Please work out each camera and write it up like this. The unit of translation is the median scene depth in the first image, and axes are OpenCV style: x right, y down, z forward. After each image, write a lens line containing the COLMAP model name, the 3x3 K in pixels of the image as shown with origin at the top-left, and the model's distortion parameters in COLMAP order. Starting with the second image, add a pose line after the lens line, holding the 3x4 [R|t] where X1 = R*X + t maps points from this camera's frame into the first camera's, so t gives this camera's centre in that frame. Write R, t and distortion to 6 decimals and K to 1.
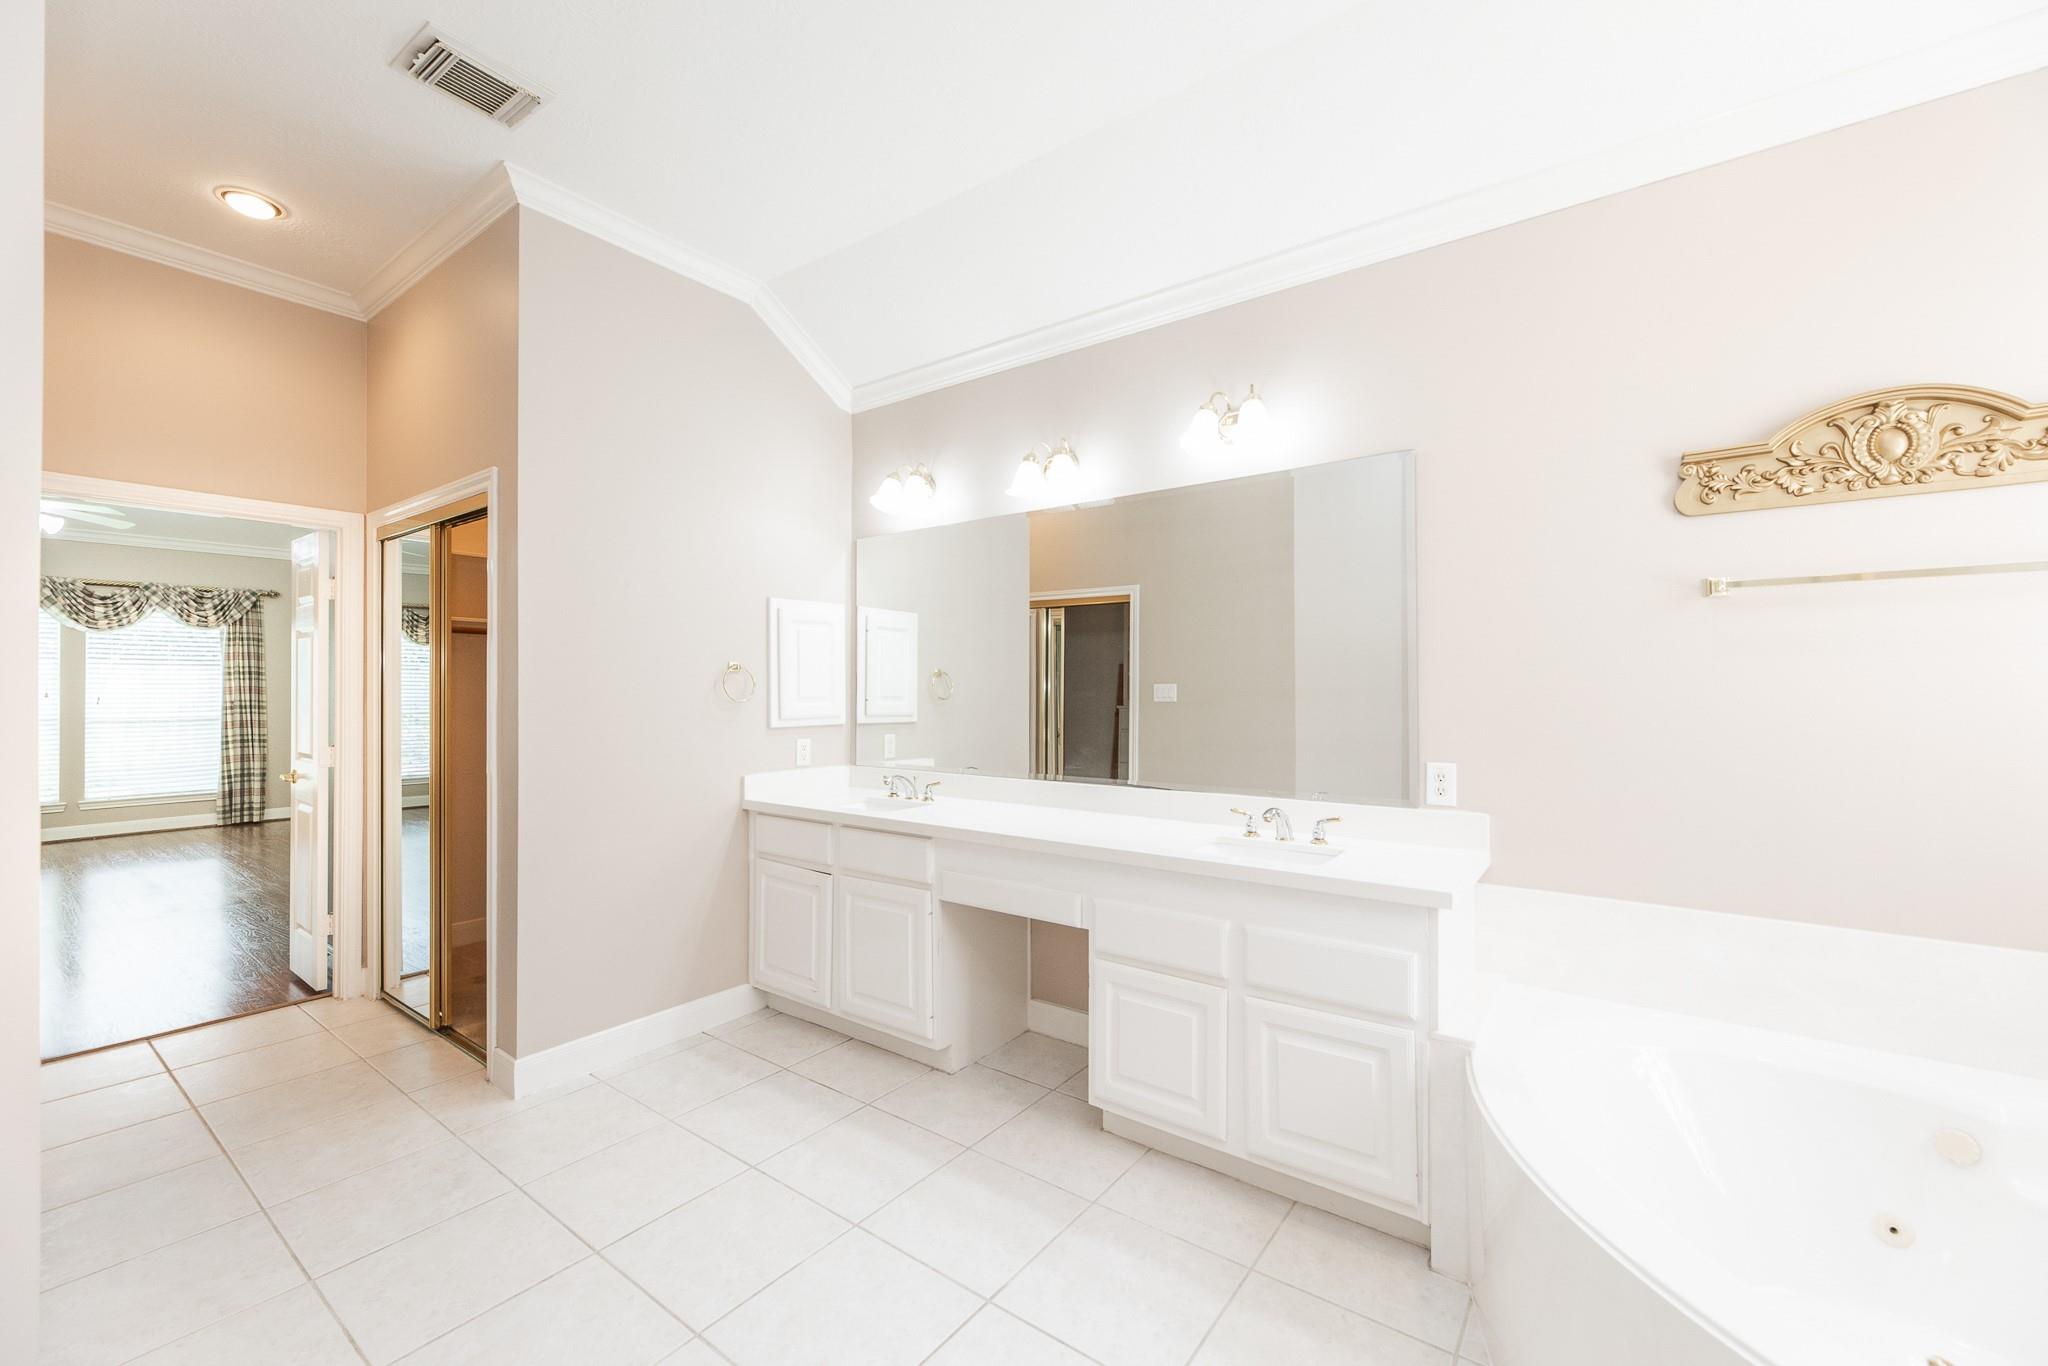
lens RADIAL K [[823.6, 0, 1025.4], [0, 823.6, 685.2], [0, 0, 1]] dist [-0.003013, 0.000451]
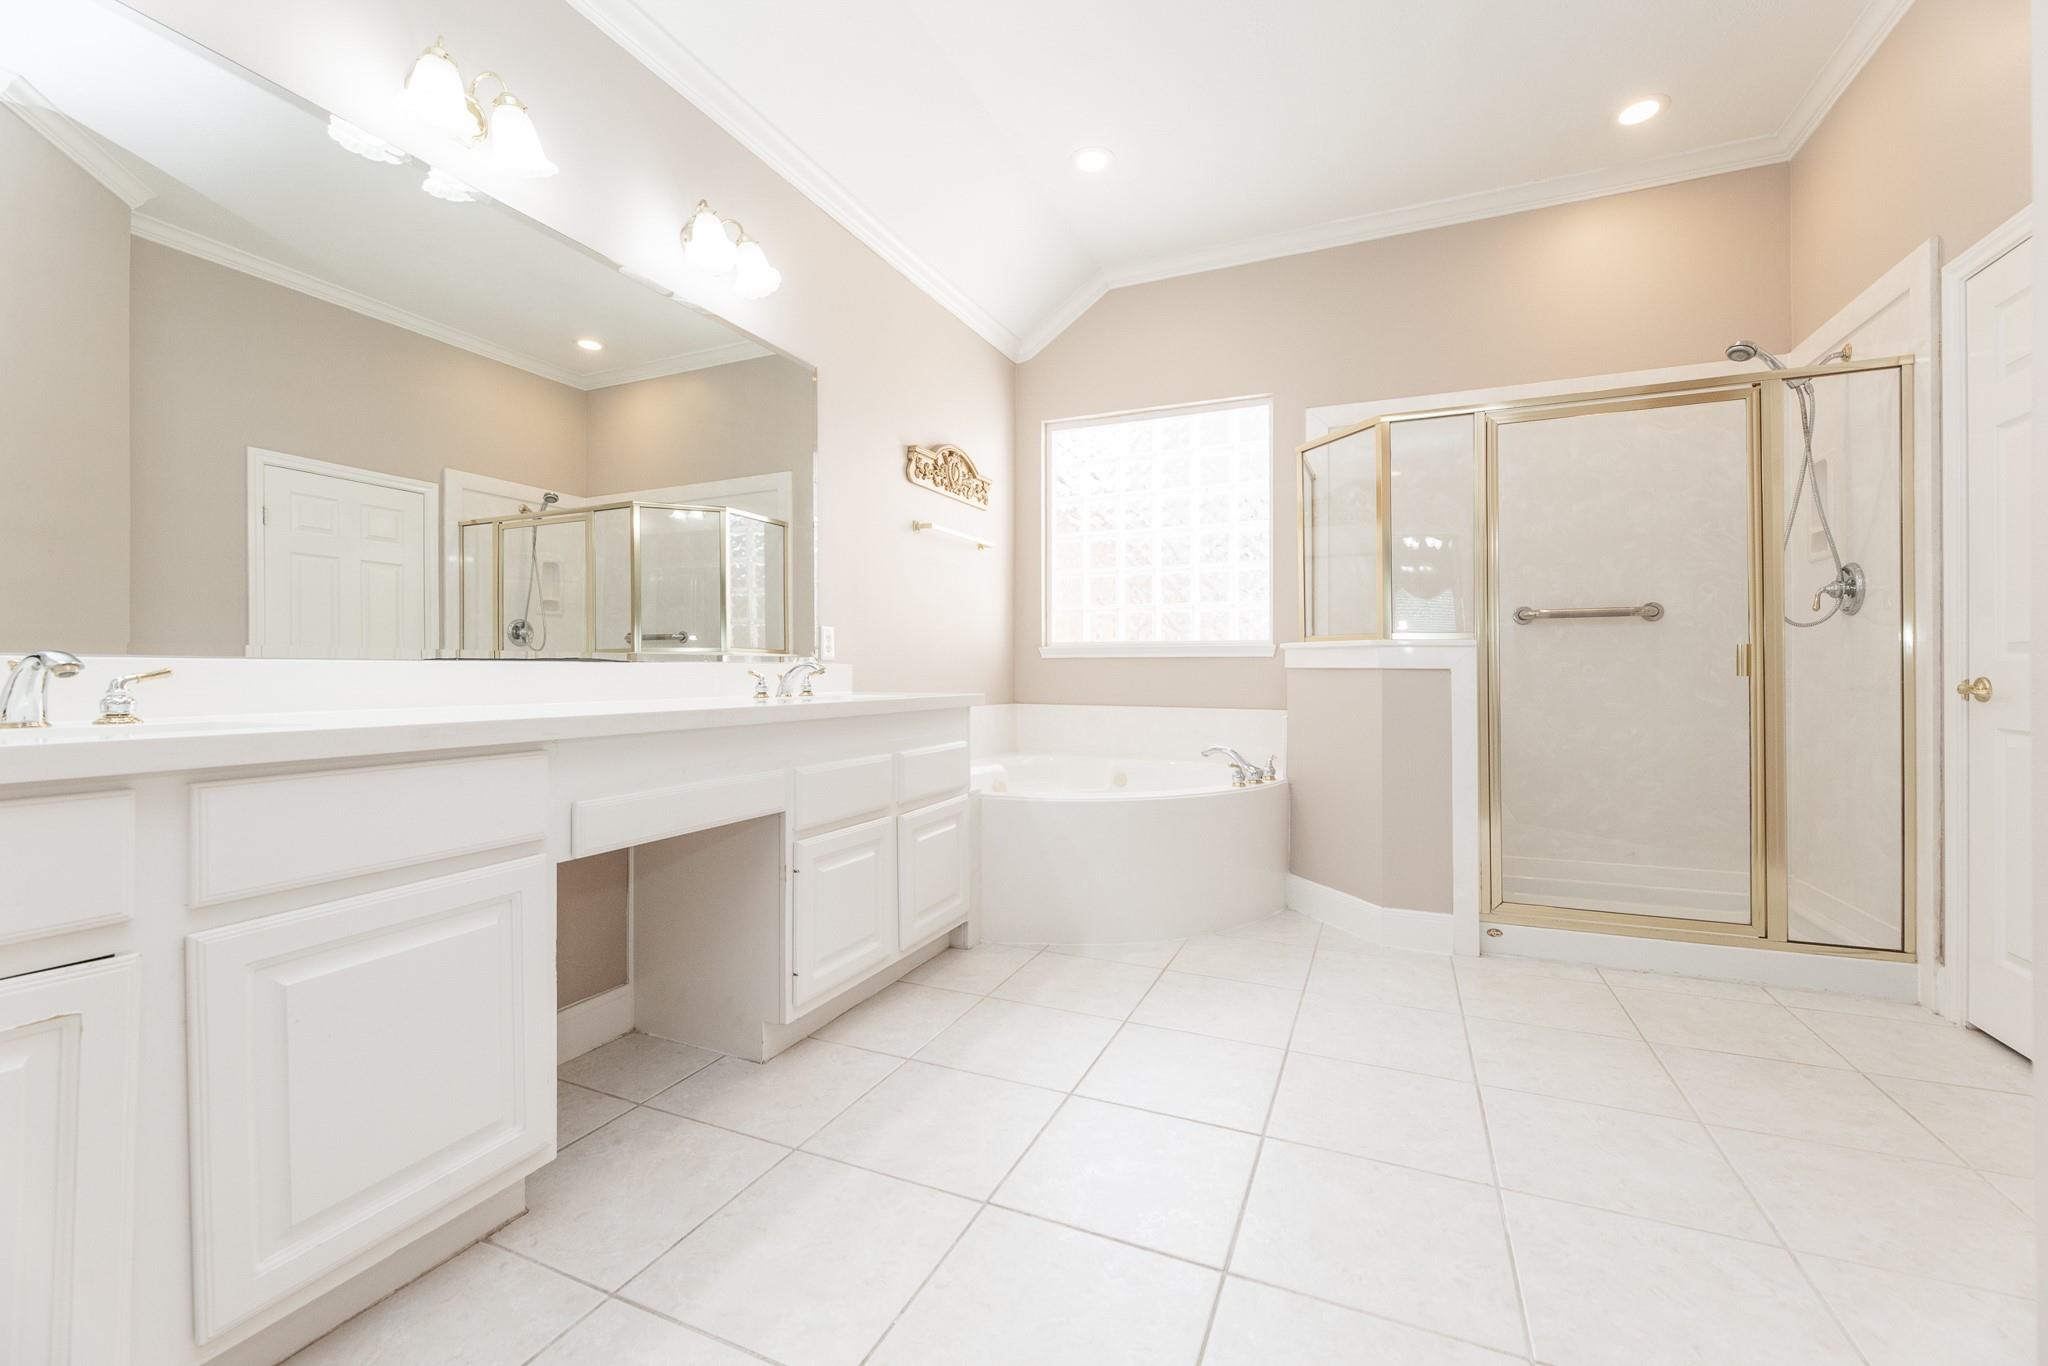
lens RADIAL K [[823.6, 0, 1022.4], [0, 823.6, 674.3], [0, 0, 1]] dist [-0.003013, 0.000451]
pose [[-0.211488, 0.003967, 0.977372, -0.843347], [0.004527, 0.999985, -0.003080, 0.184399], [-0.977370, 0.003774, -0.211503, 1.040068]]
